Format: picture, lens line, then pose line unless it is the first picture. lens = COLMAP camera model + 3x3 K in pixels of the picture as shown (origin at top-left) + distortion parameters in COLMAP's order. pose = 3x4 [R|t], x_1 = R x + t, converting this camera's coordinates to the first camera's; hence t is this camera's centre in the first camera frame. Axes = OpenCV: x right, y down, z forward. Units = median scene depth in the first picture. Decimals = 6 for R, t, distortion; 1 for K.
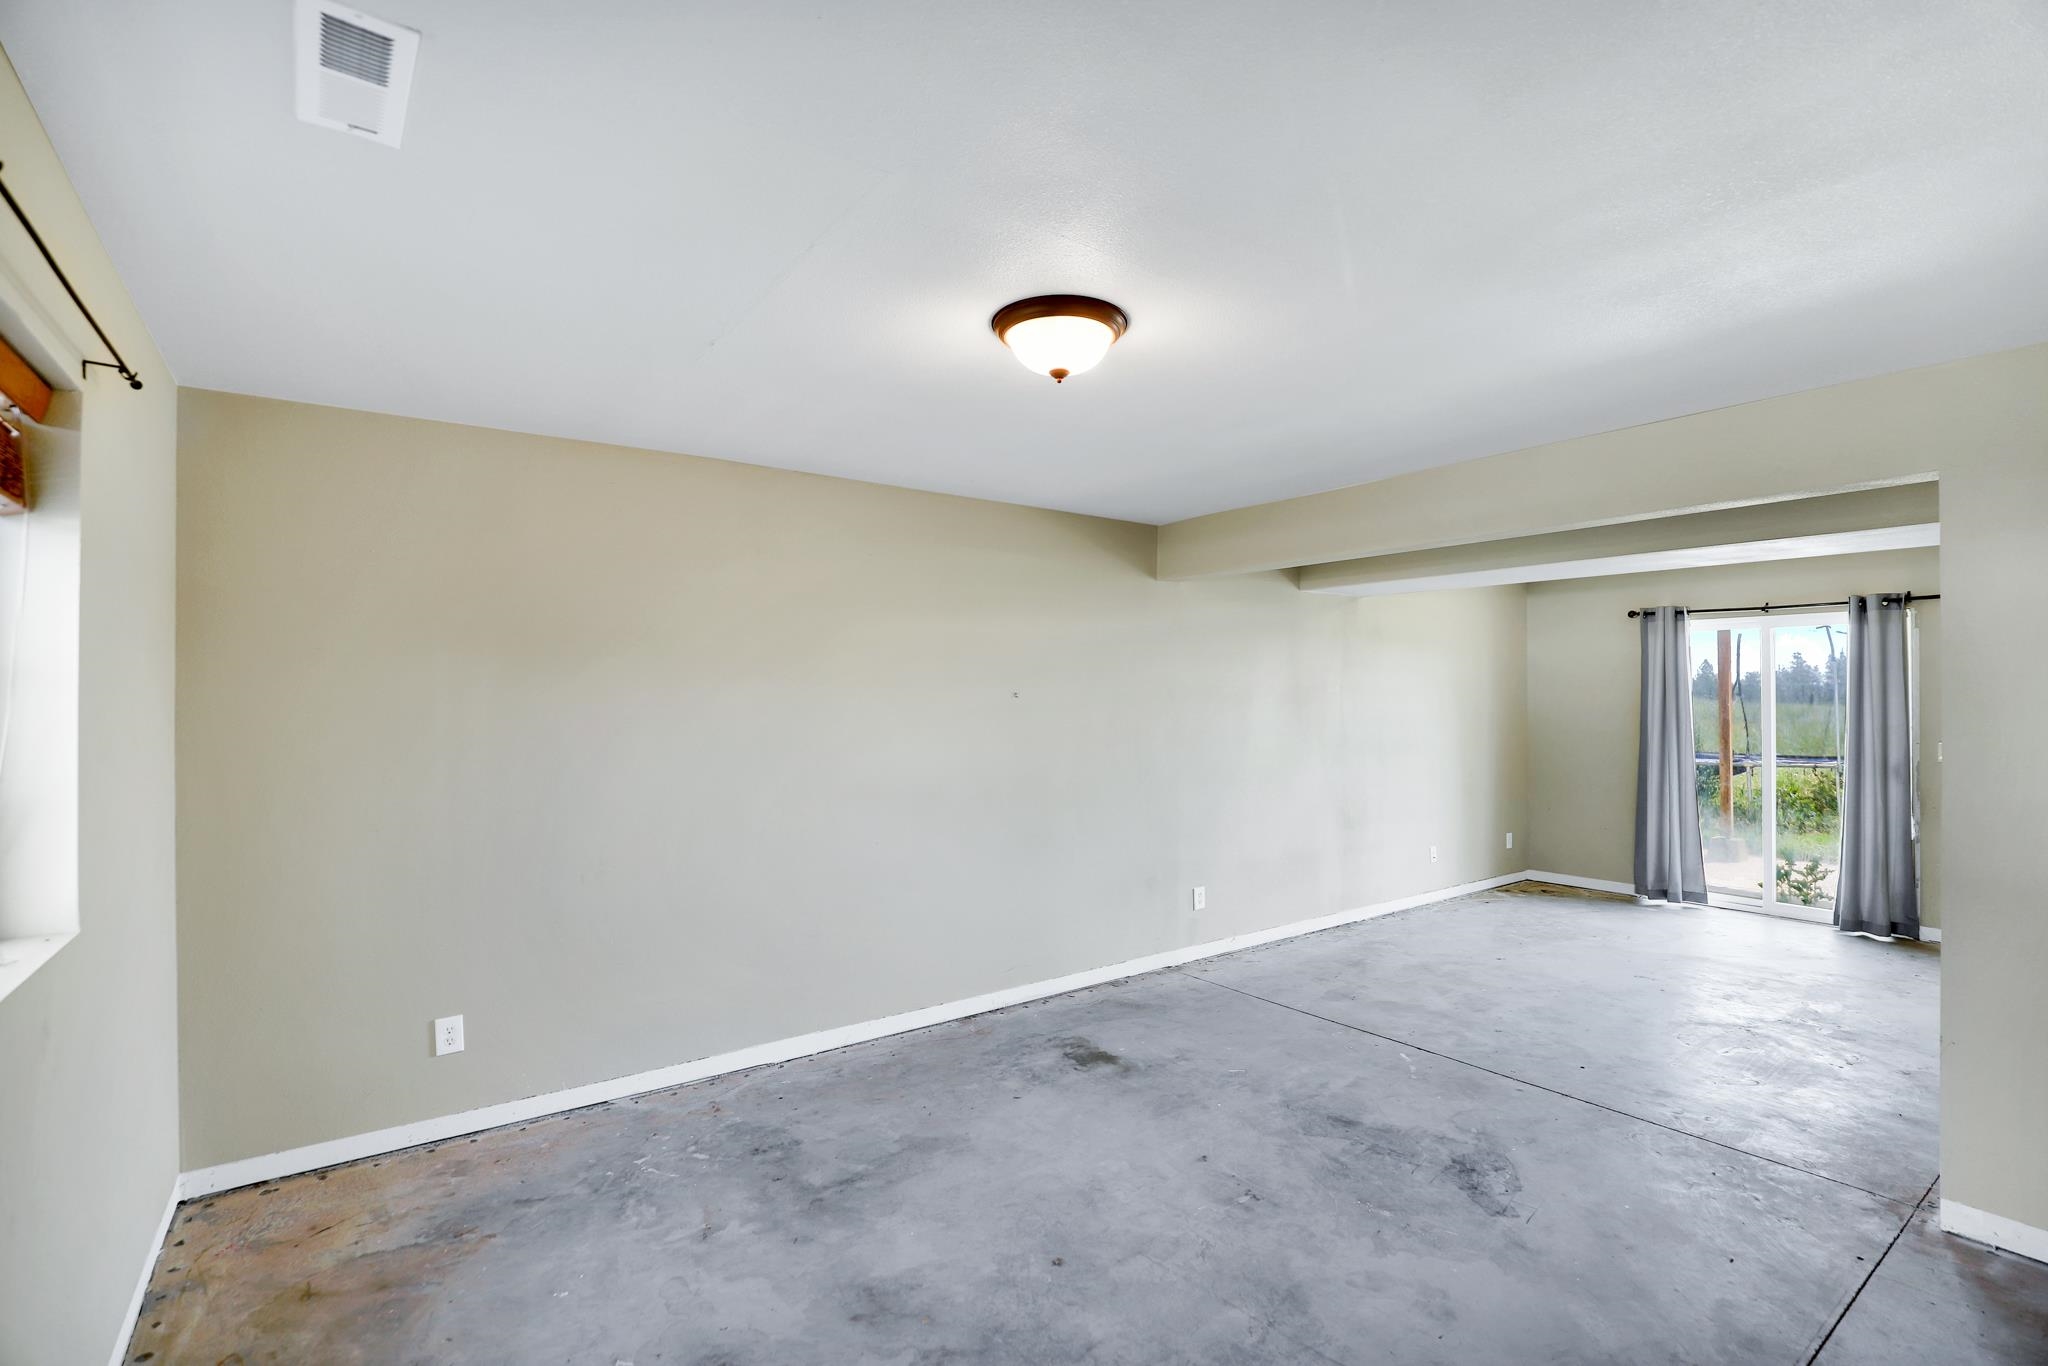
lens RADIAL K [[953.3, 0, 1029.9], [0, 953.3, 689.8], [0, 0, 1]] dist [-0.018026, 0.000141]
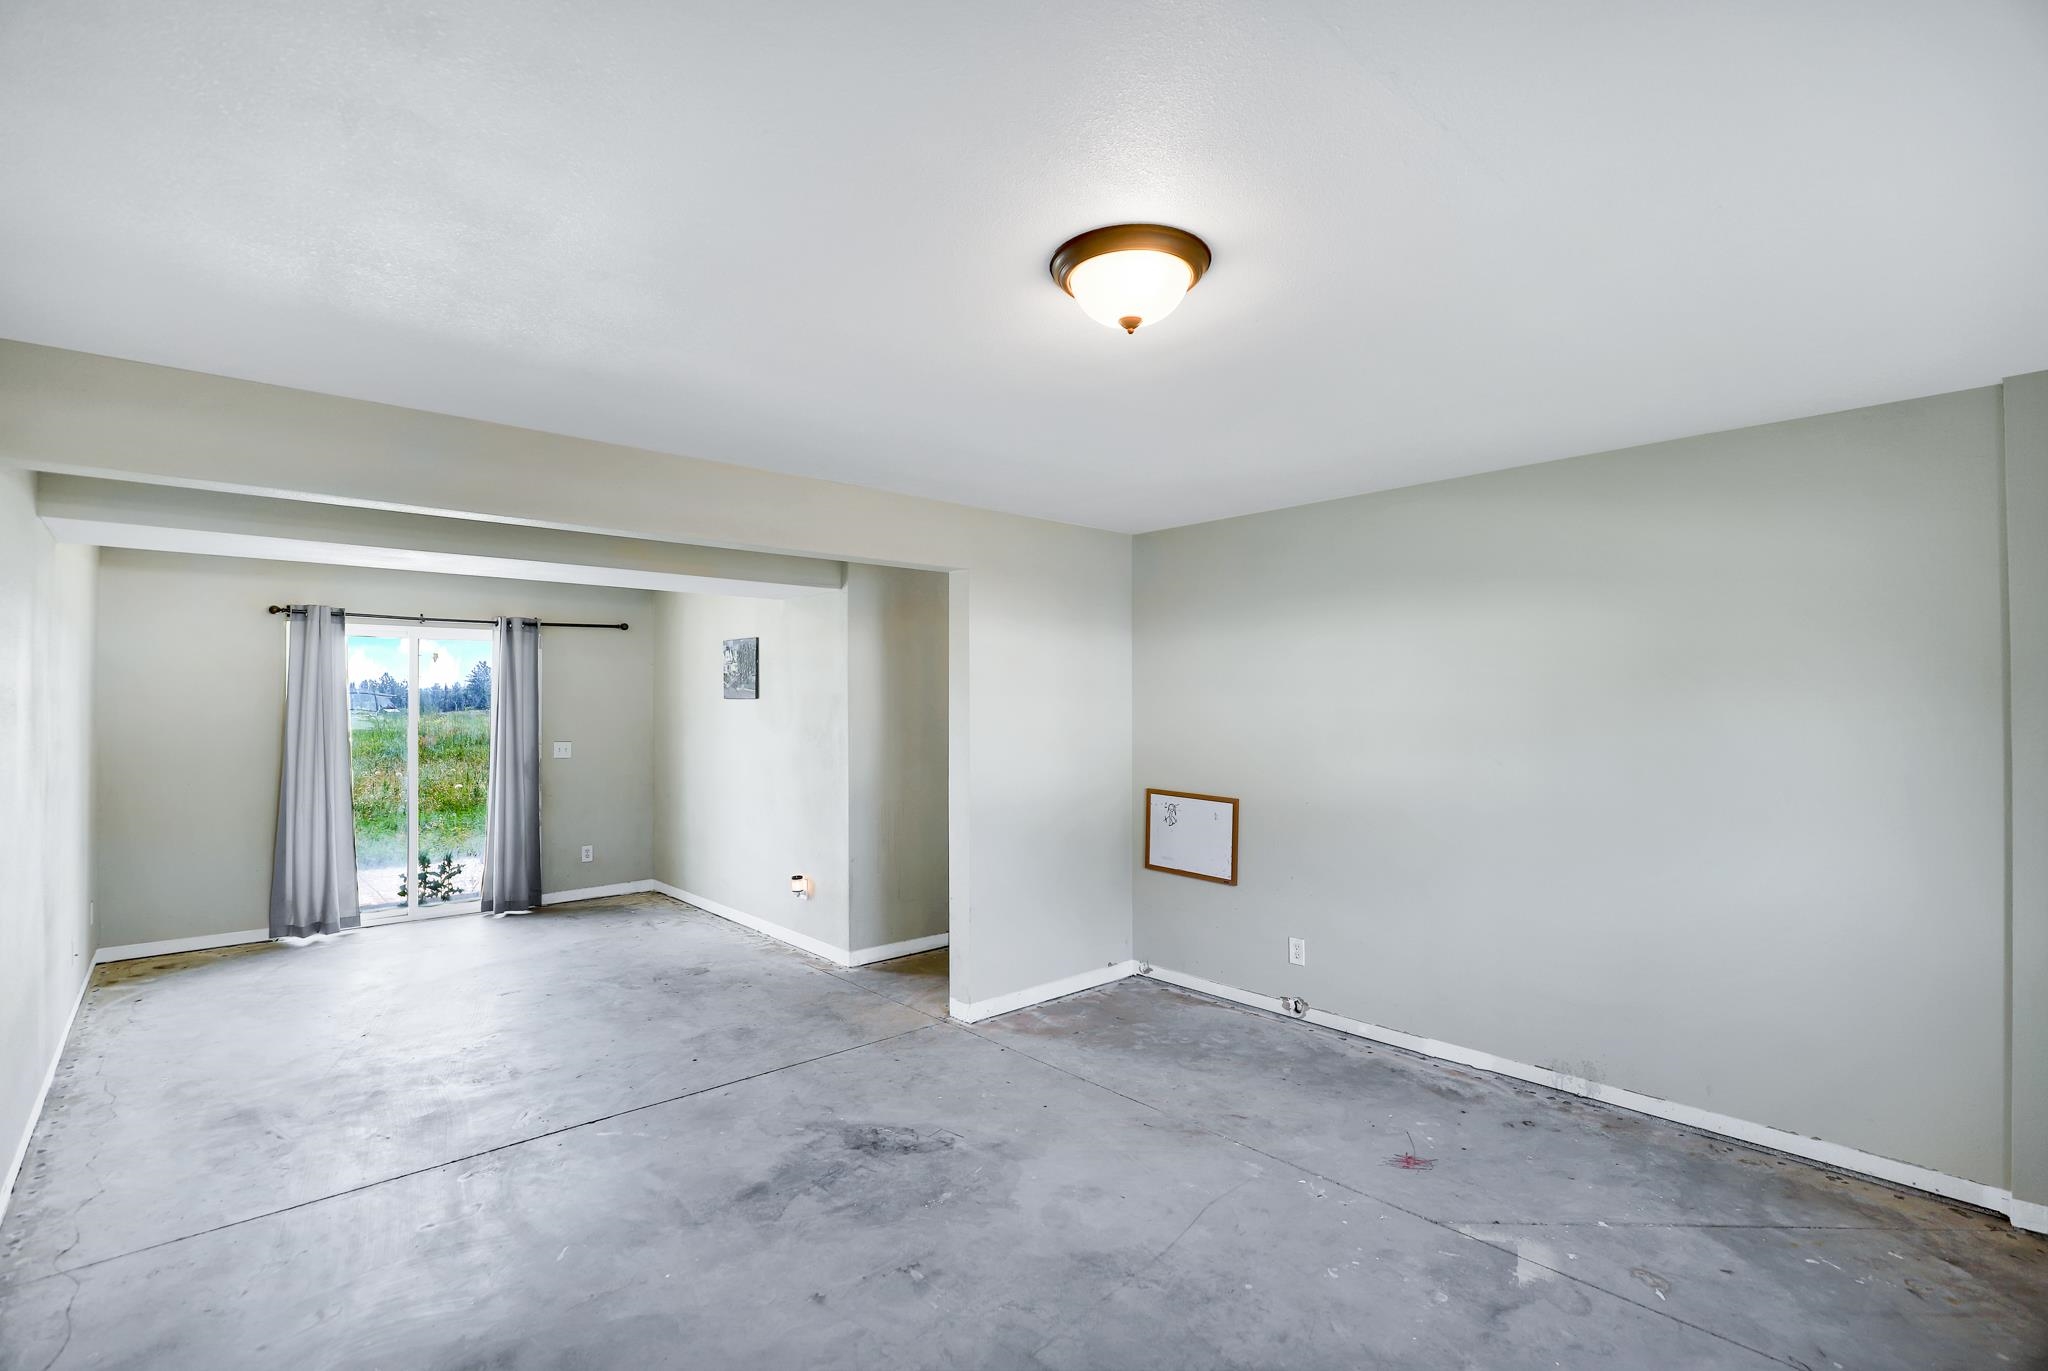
lens RADIAL K [[953.3, 0, 1027.7], [0, 953.3, 687.2], [0, 0, 1]] dist [-0.018026, 0.000141]
pose [[-0.114553, 0.016450, 0.993281, -0.330587], [-0.002986, 0.999853, -0.016903, 0.002845], [-0.993413, -0.004902, -0.114487, 0.493983]]
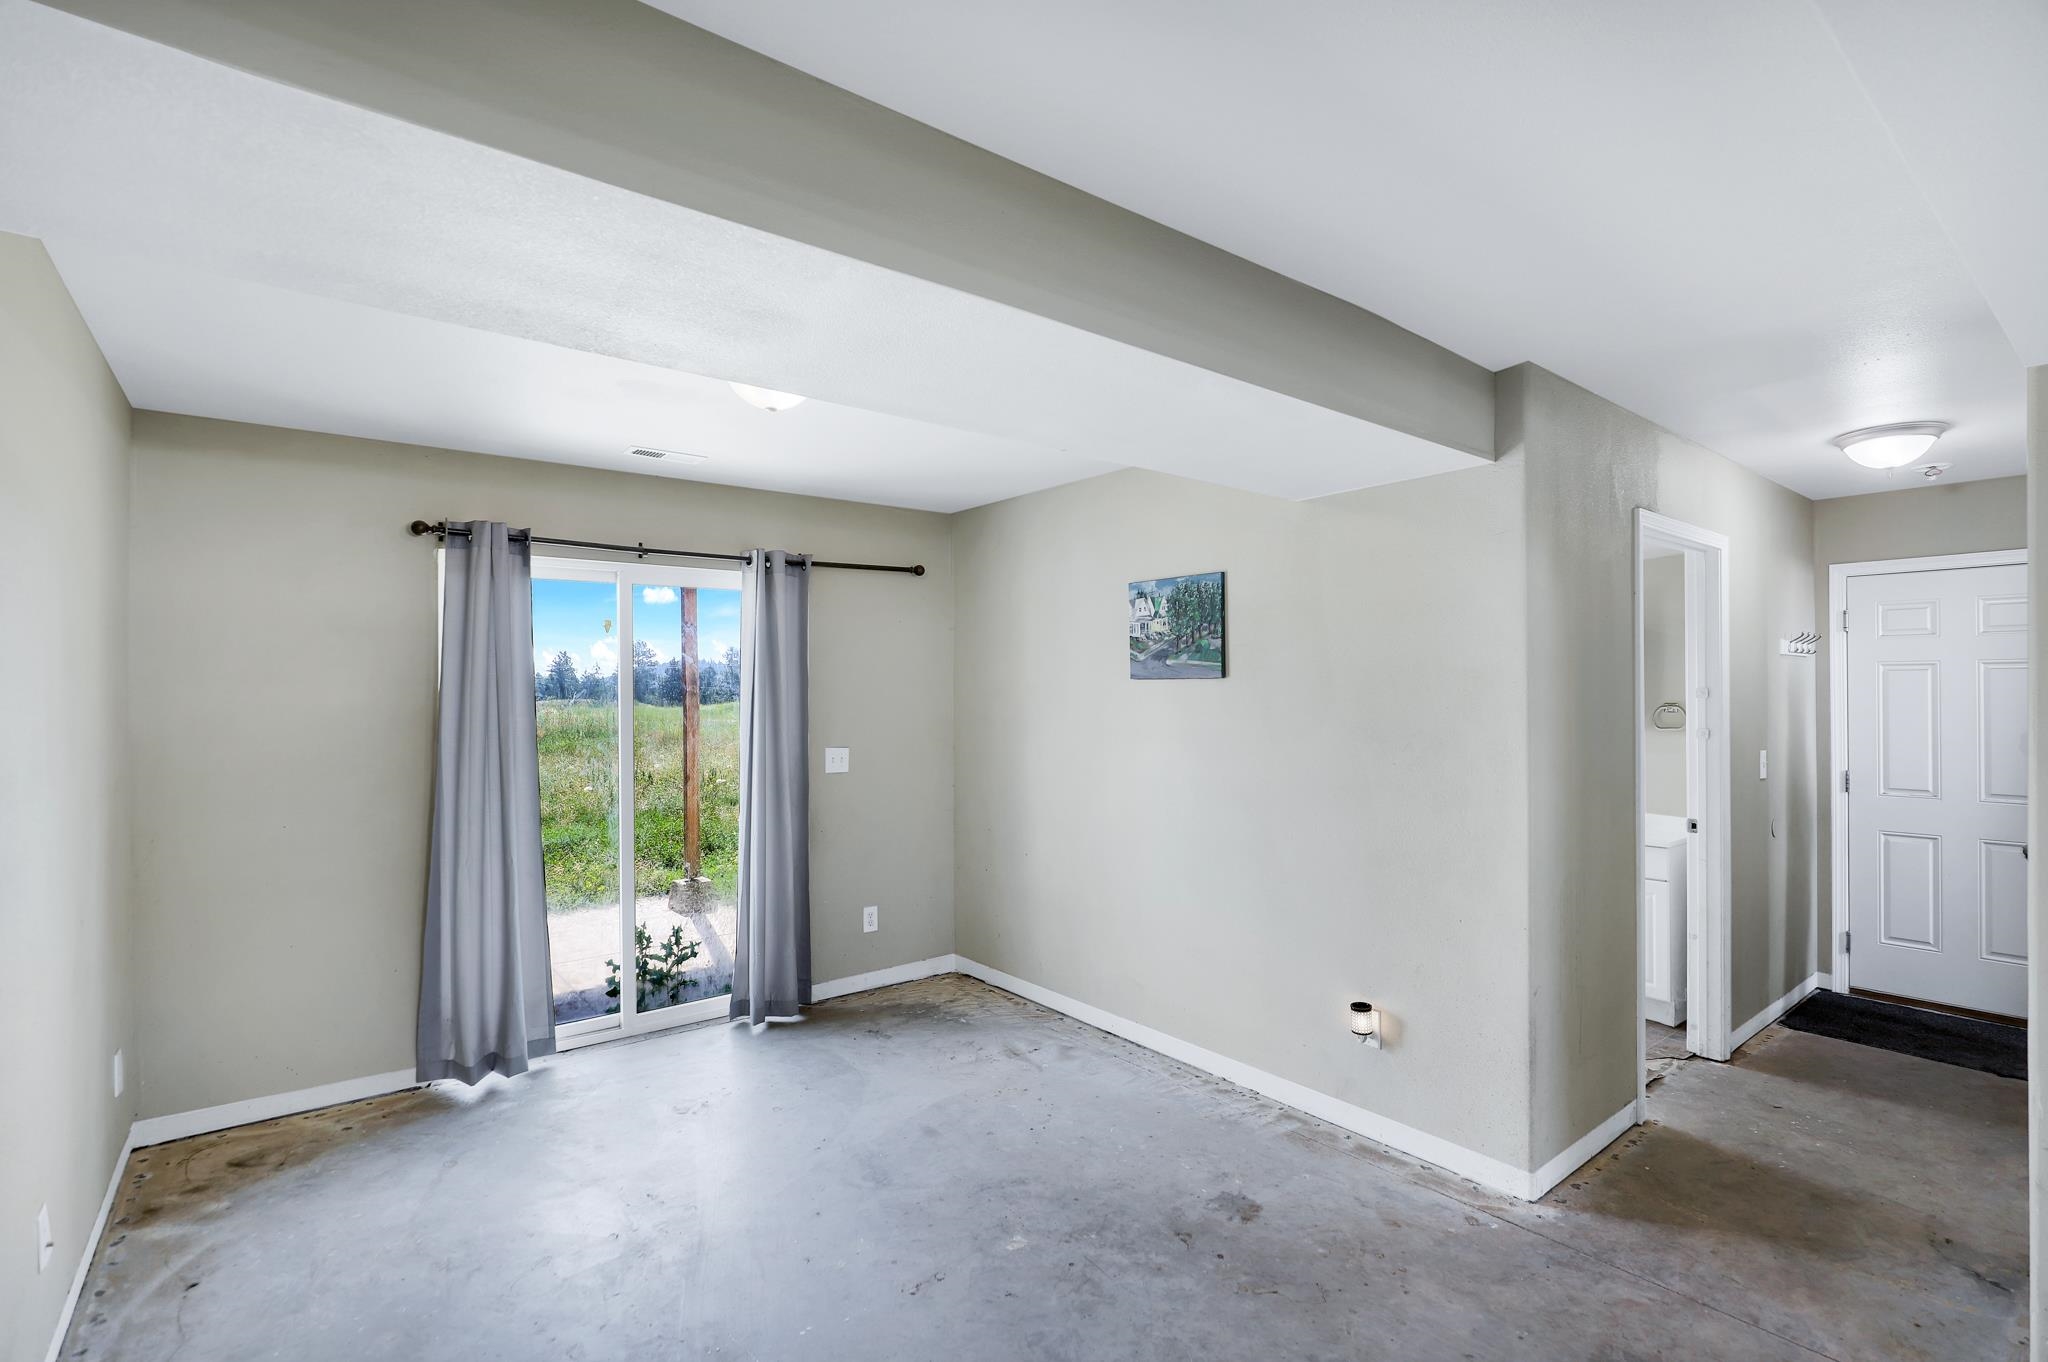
lens RADIAL K [[953.3, 0, 1021.3], [0, 953.3, 685.9], [0, 0, 1]] dist [-0.018026, 0.000141]
pose [[-0.045736, 0.005601, 0.998938, 0.144320], [-0.000615, 0.999984, -0.005635, 0.006962], [-0.998953, -0.000872, -0.045732, 0.824039]]
